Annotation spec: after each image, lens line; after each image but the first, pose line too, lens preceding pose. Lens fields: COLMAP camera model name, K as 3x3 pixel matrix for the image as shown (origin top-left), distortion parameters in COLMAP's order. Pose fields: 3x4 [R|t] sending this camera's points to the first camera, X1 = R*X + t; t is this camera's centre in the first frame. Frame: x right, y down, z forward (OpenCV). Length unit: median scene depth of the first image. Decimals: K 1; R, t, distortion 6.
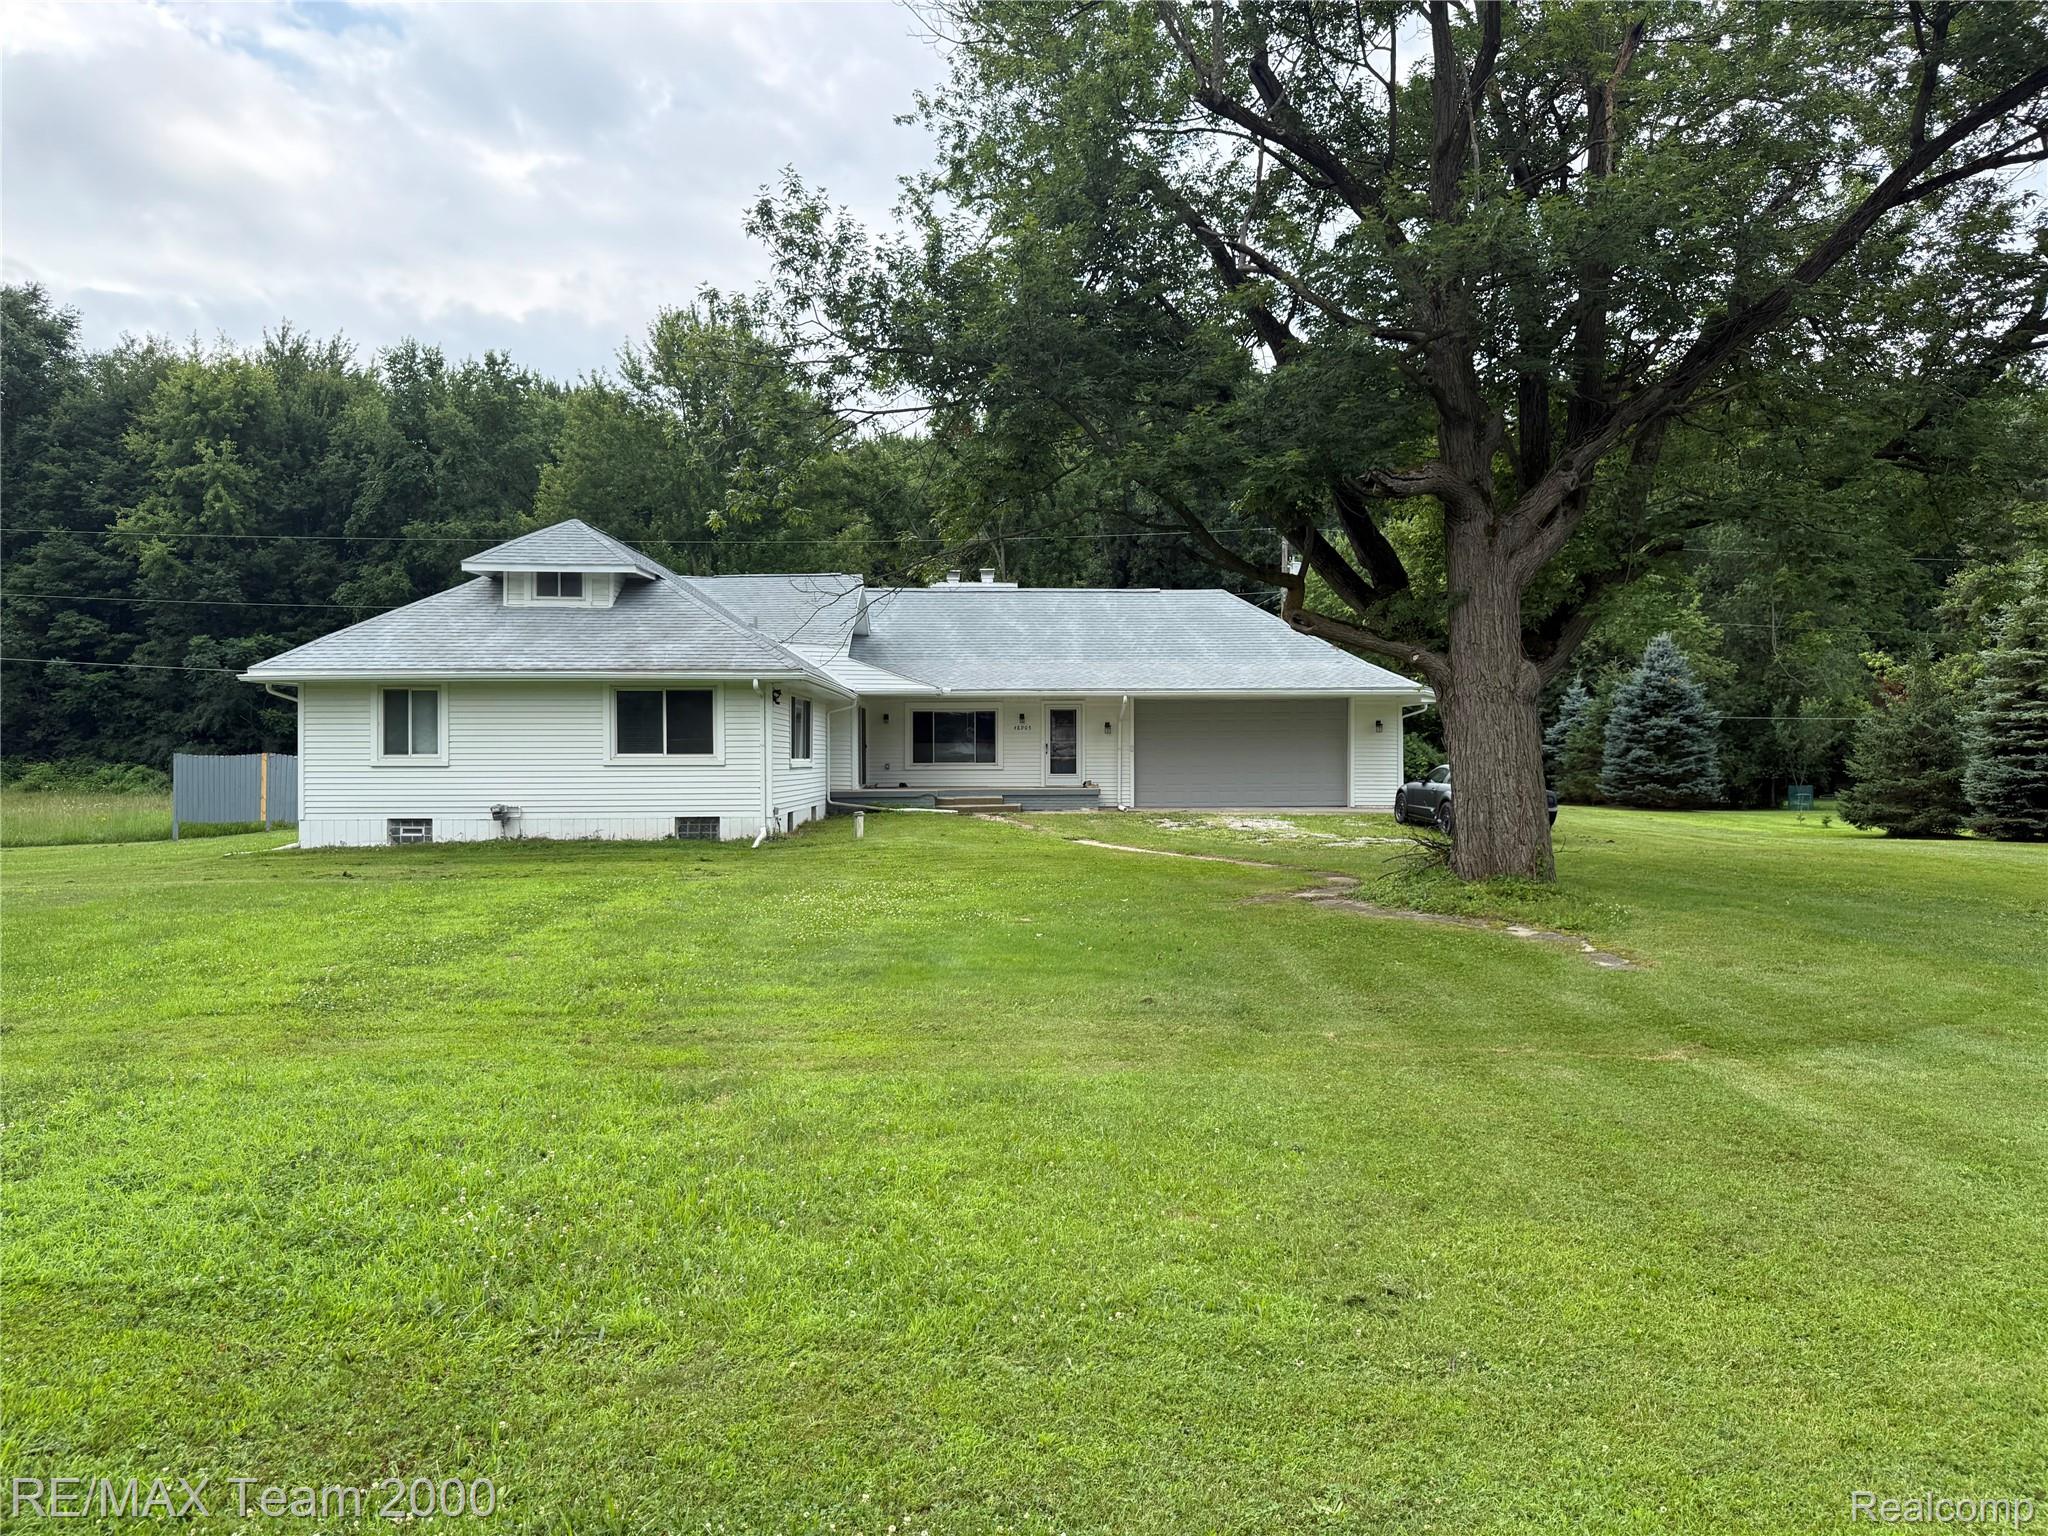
lens RADIAL K [[1399.8, 0, 1024.0], [0, 1399.8, 768.0], [0, 0, 1]] dist [0.005245, -0.000481]
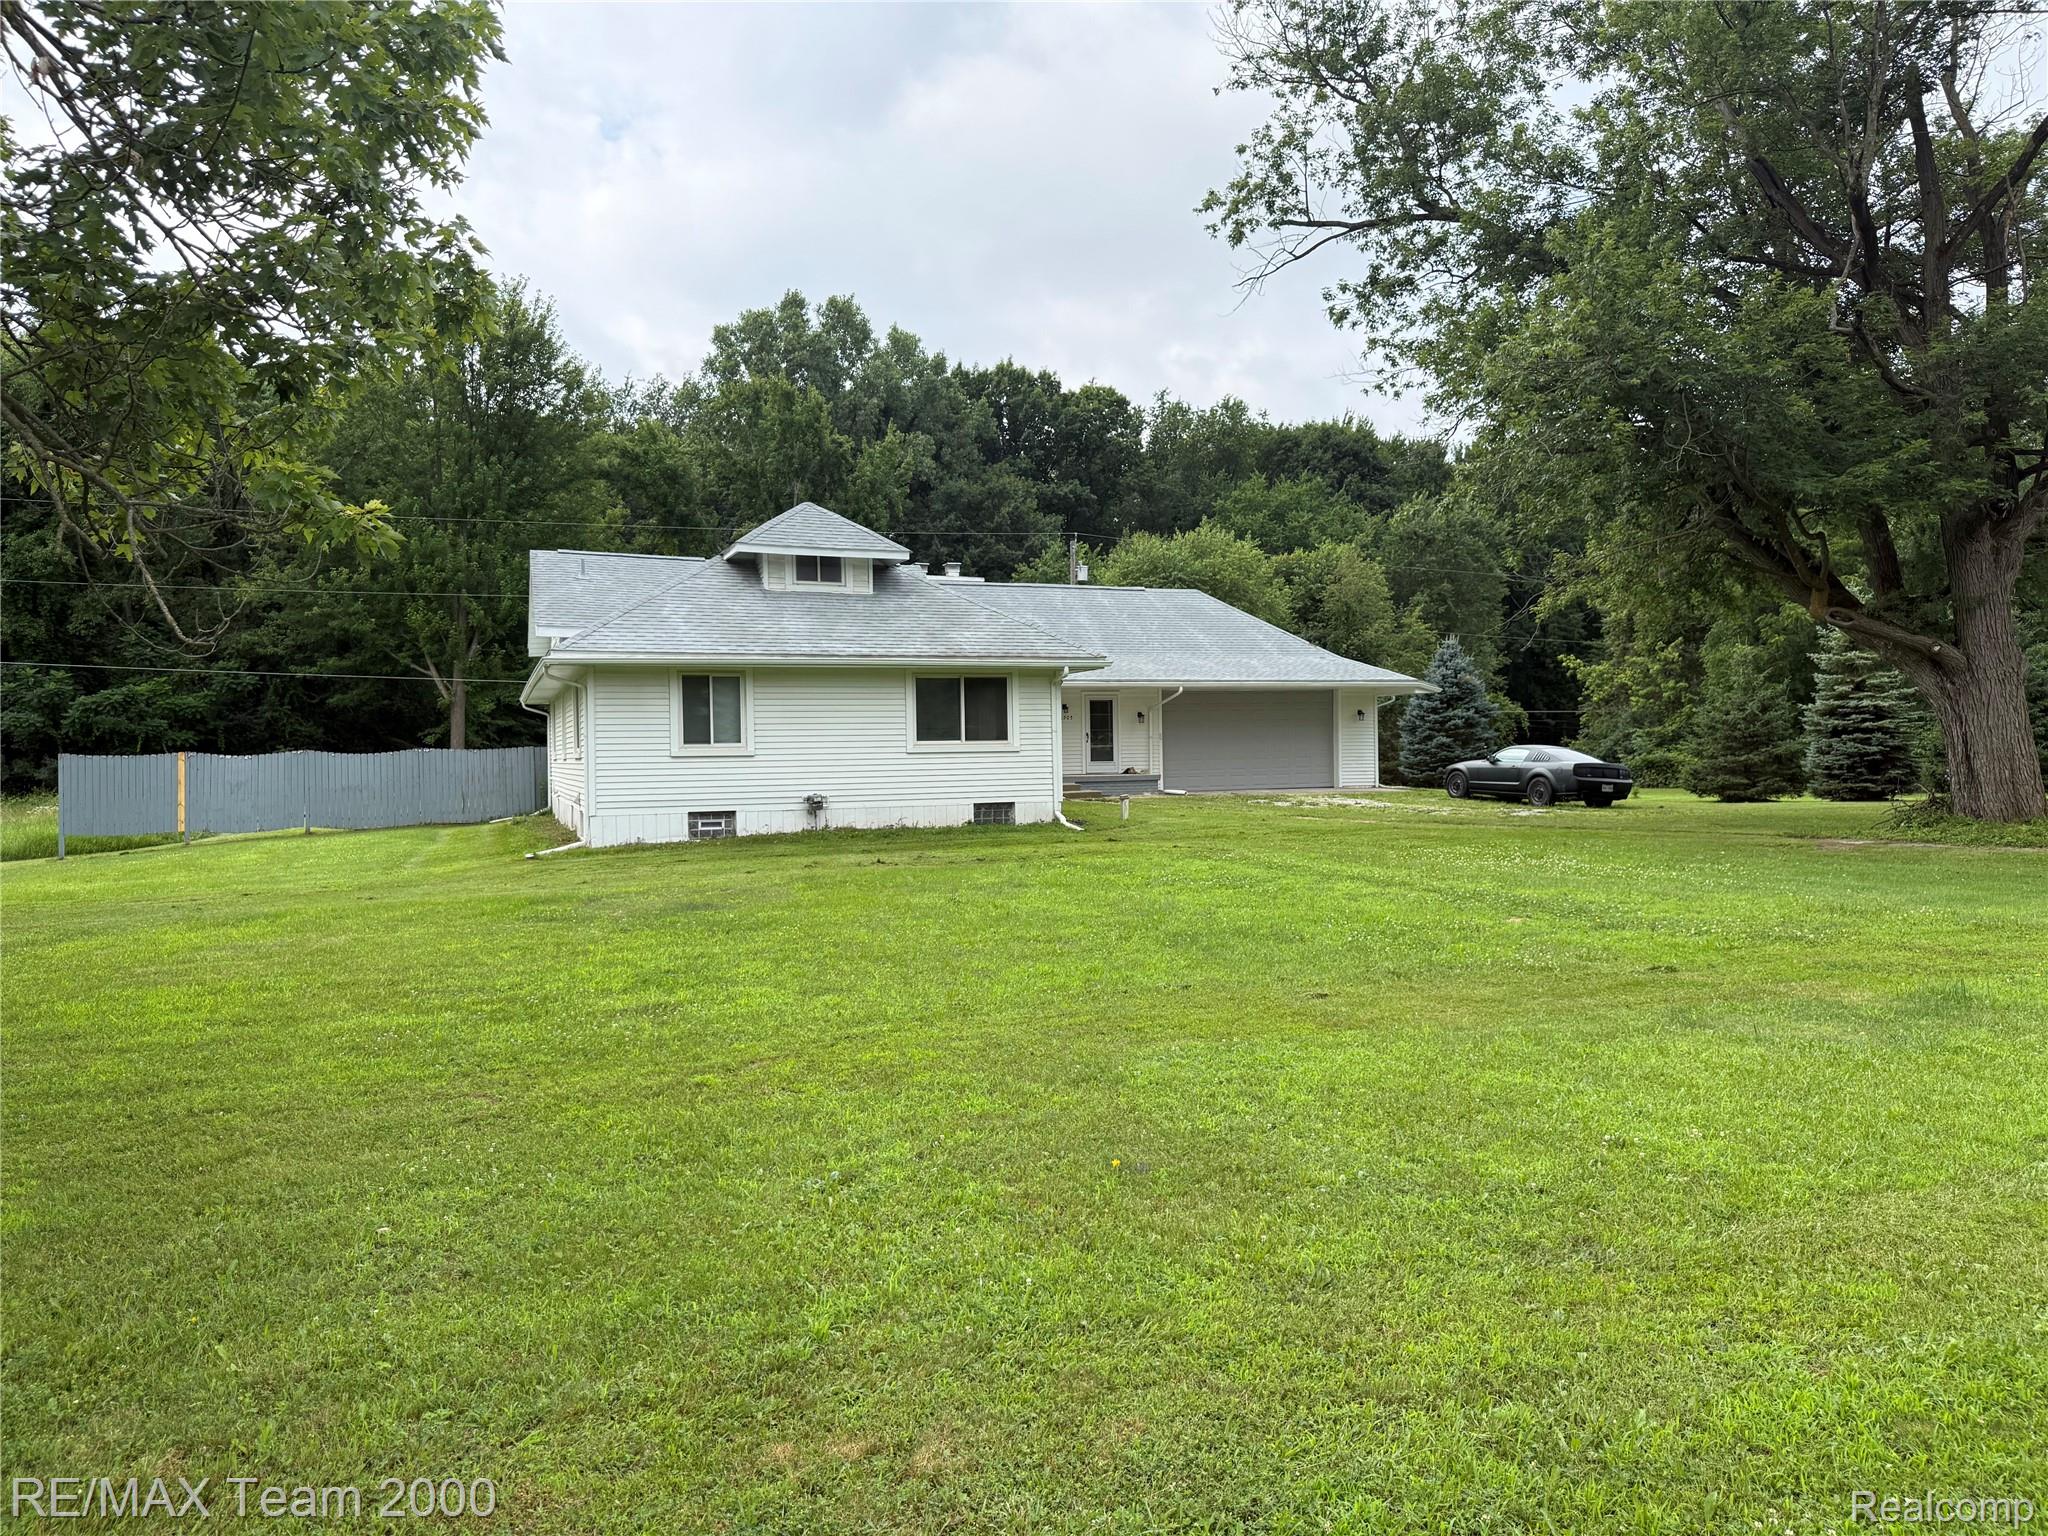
lens RADIAL K [[1420.0, 0, 1024.0], [0, 1420.0, 768.0], [0, 0, 1]] dist [-0.006399, -0.003338]
pose [[0.944755, -0.015845, 0.327393, -0.541088], [0.015771, 0.999871, 0.002879, 0.007184], [-0.327397, 0.002443, 0.944884, 0.020616]]
